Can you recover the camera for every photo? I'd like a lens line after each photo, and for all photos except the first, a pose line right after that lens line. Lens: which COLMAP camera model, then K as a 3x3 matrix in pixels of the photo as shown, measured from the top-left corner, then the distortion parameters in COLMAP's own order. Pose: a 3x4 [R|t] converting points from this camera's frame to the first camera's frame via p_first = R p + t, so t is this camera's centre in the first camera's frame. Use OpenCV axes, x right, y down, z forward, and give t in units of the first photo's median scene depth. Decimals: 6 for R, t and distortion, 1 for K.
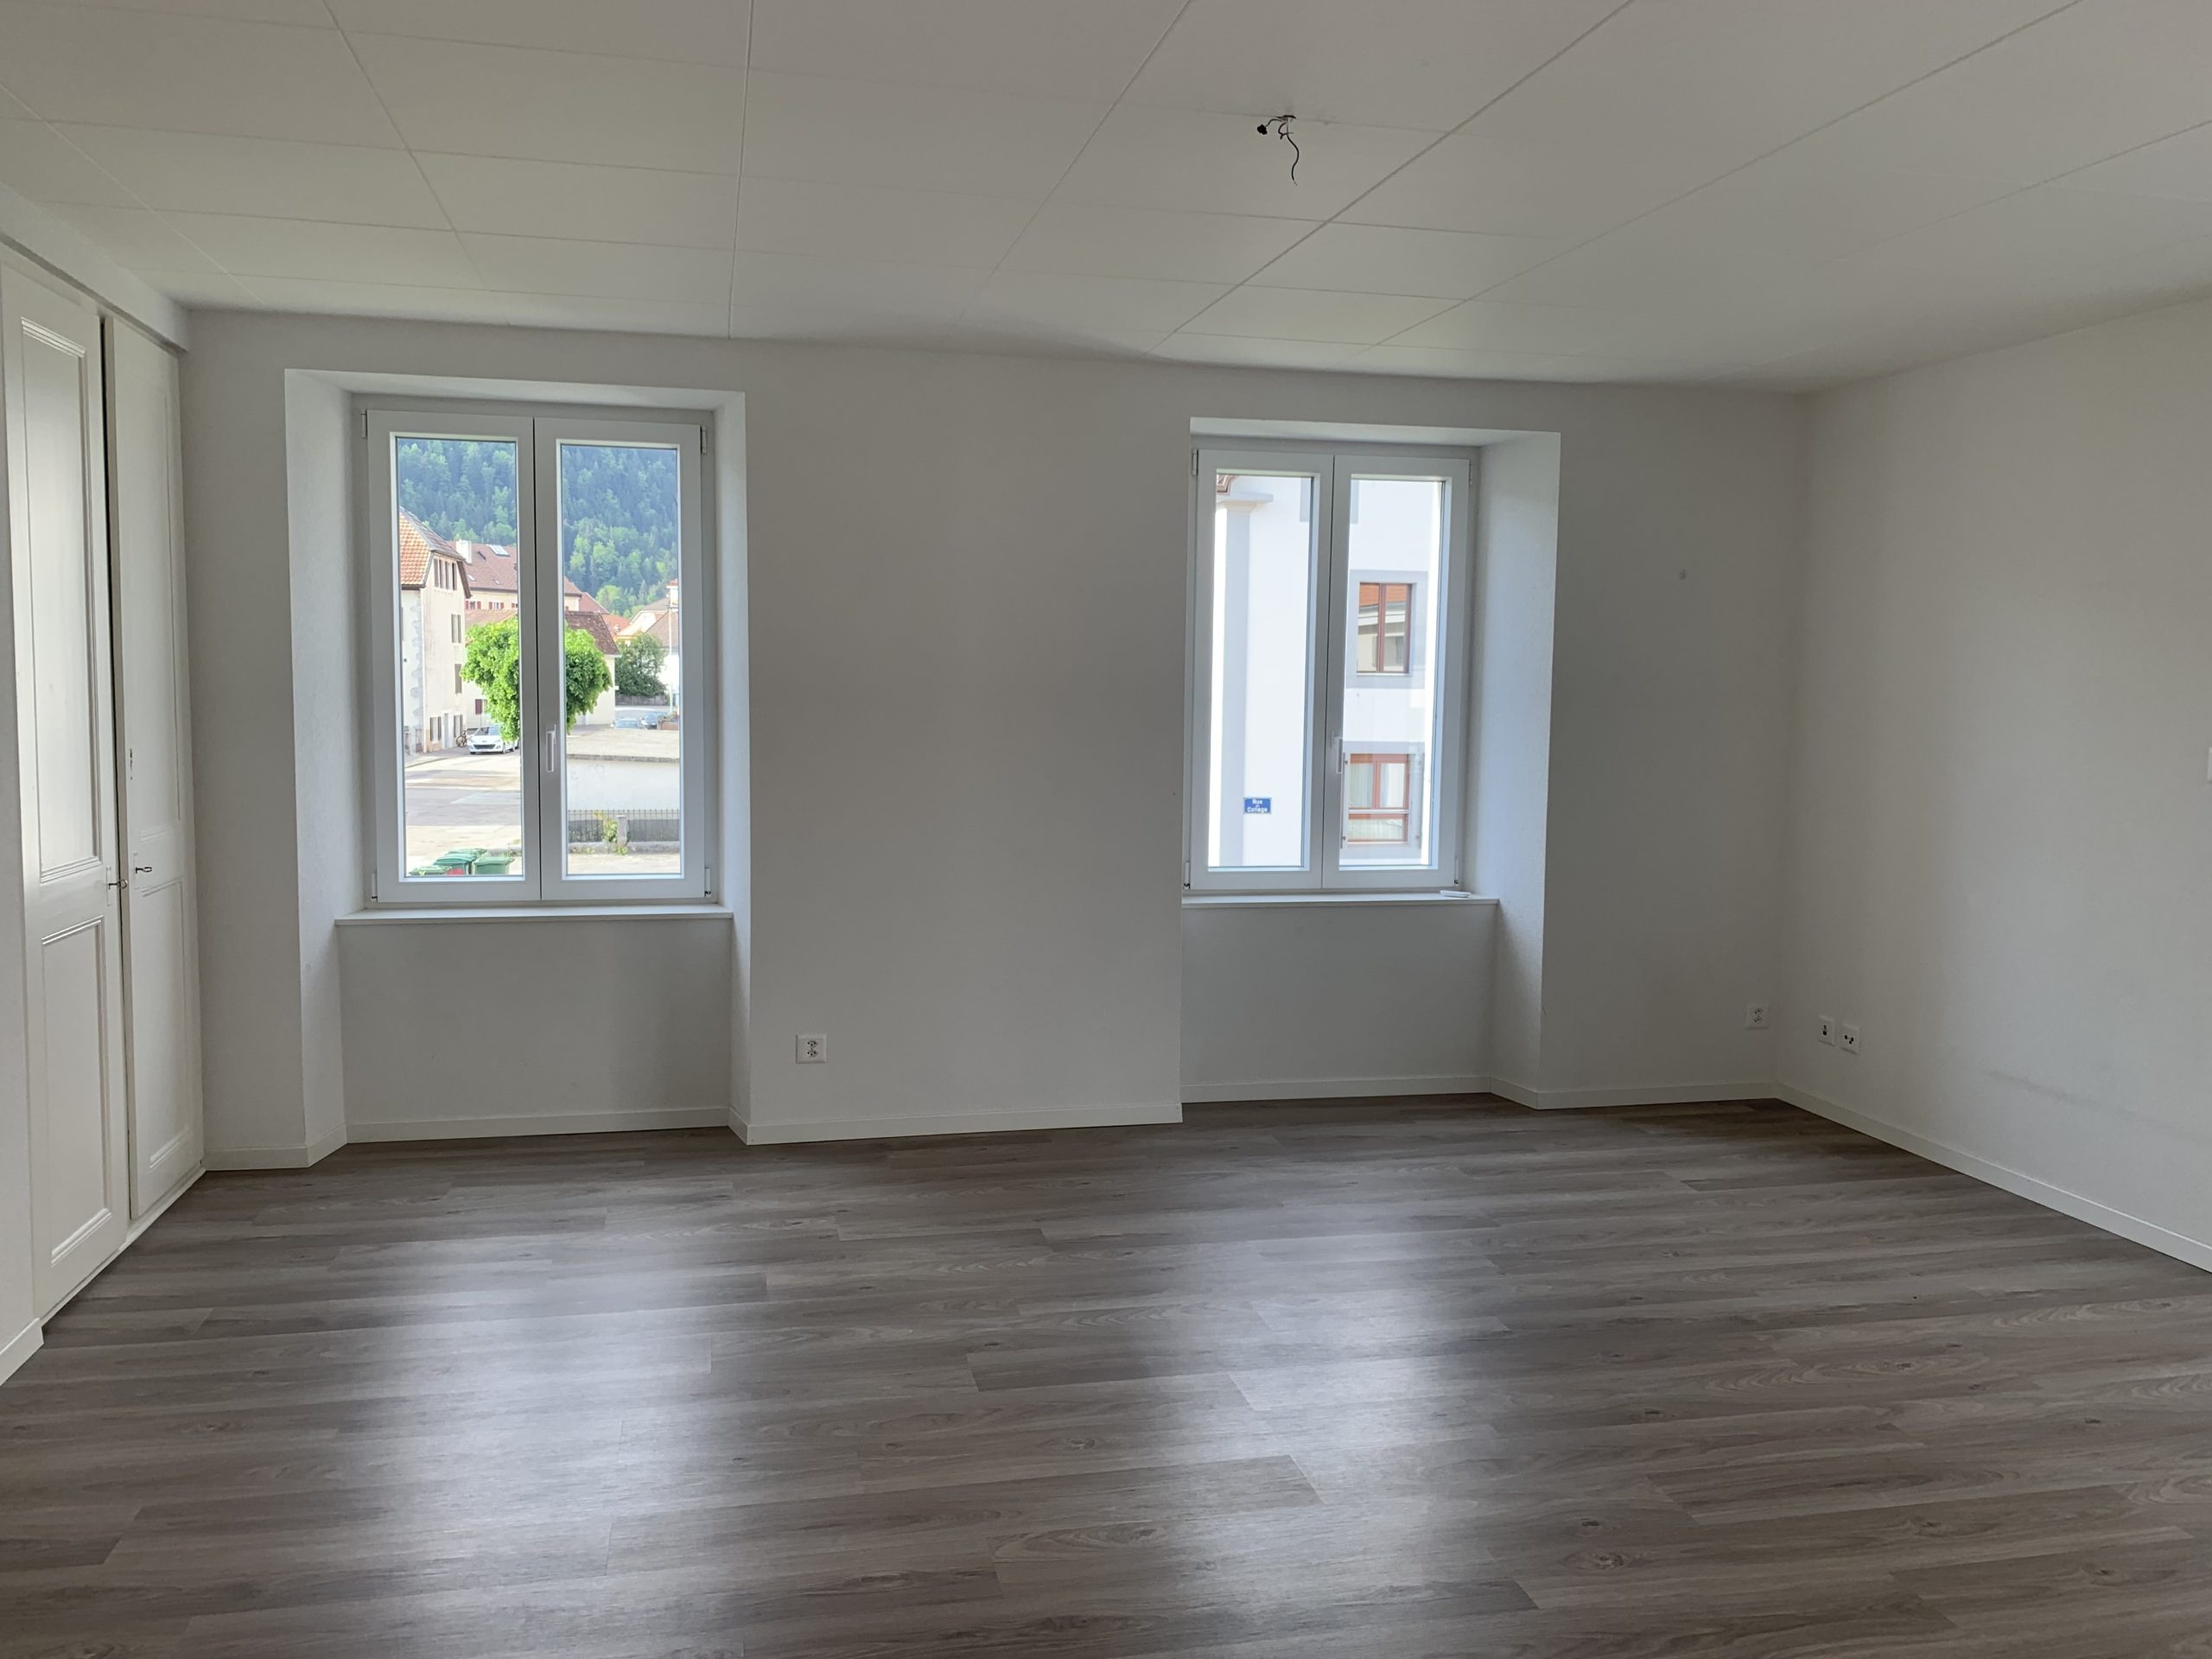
lens RADIAL K [[1684.3, 0, 1104.8], [0, 1684.3, 822.7], [0, 0, 1]] dist [-0.009452, 0.000404]
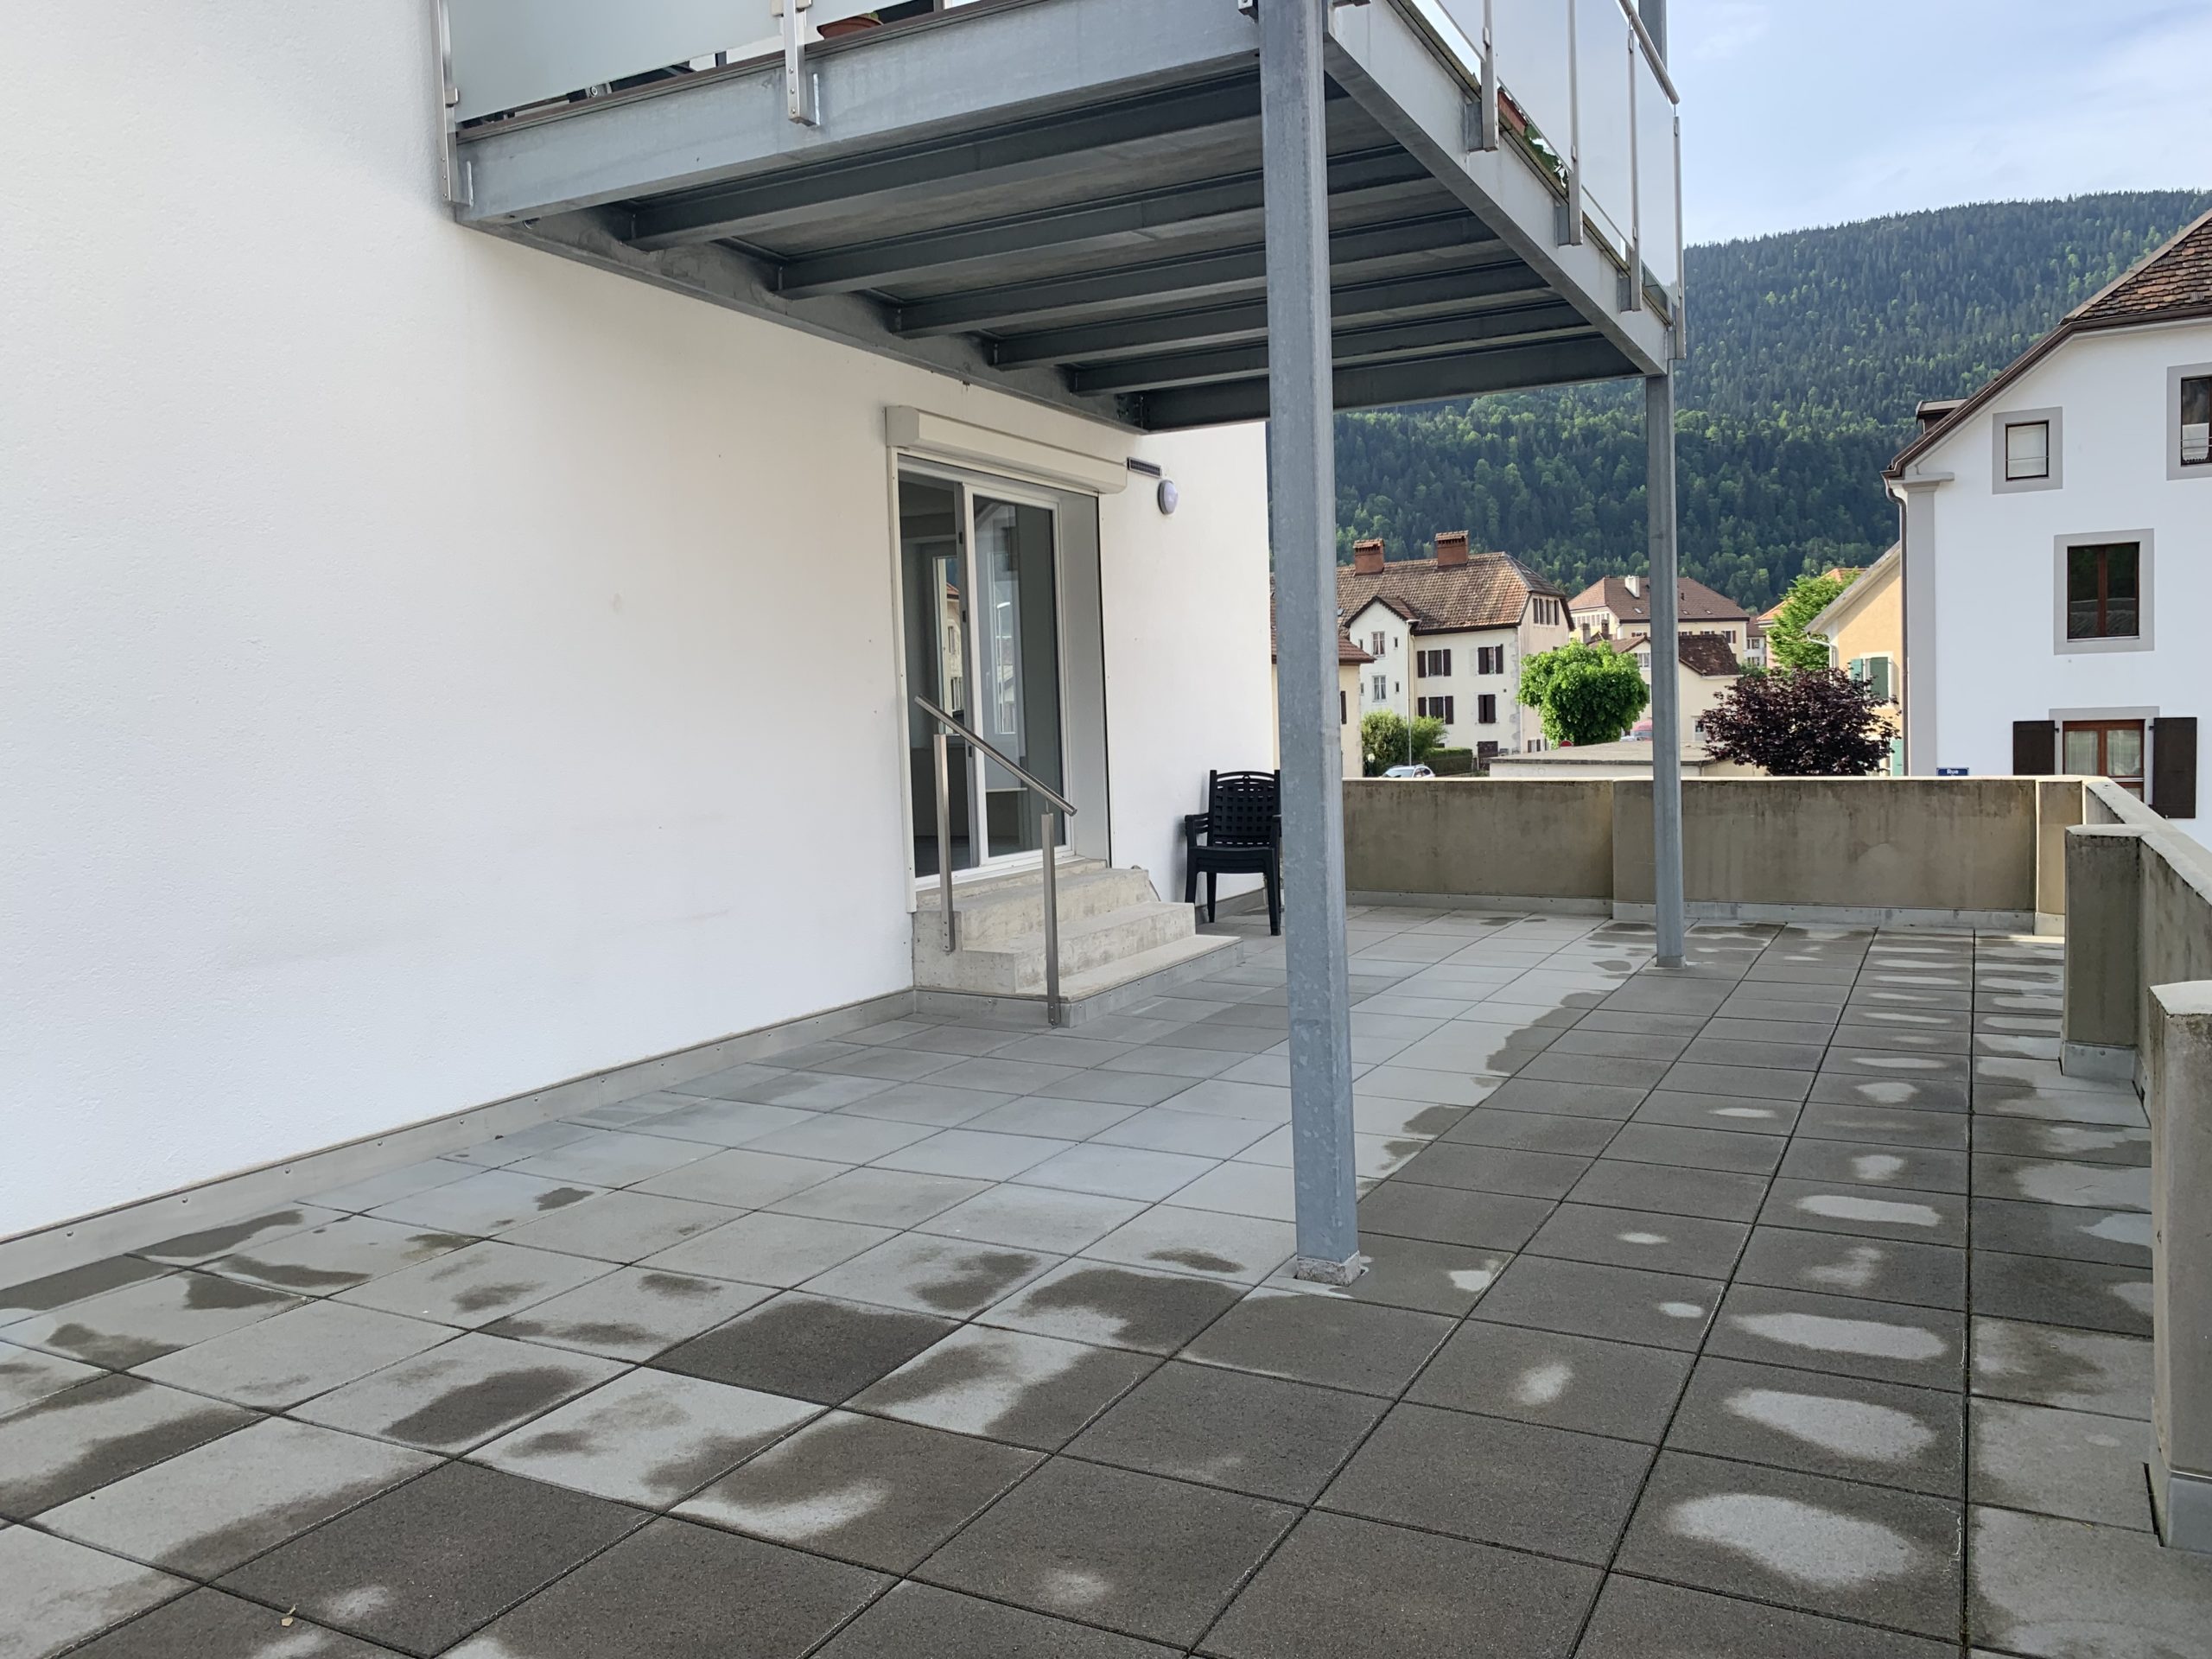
lens RADIAL K [[1684.3, 0, 1105.3], [0, 1684.3, 830.0], [0, 0, 1]] dist [-0.009452, 0.000404]
pose [[0.761018, -0.003846, -0.648719, 0.110036], [-0.004767, 0.999922, -0.011520, 0.011197], [0.648713, 0.011859, 0.760941, -0.033420]]
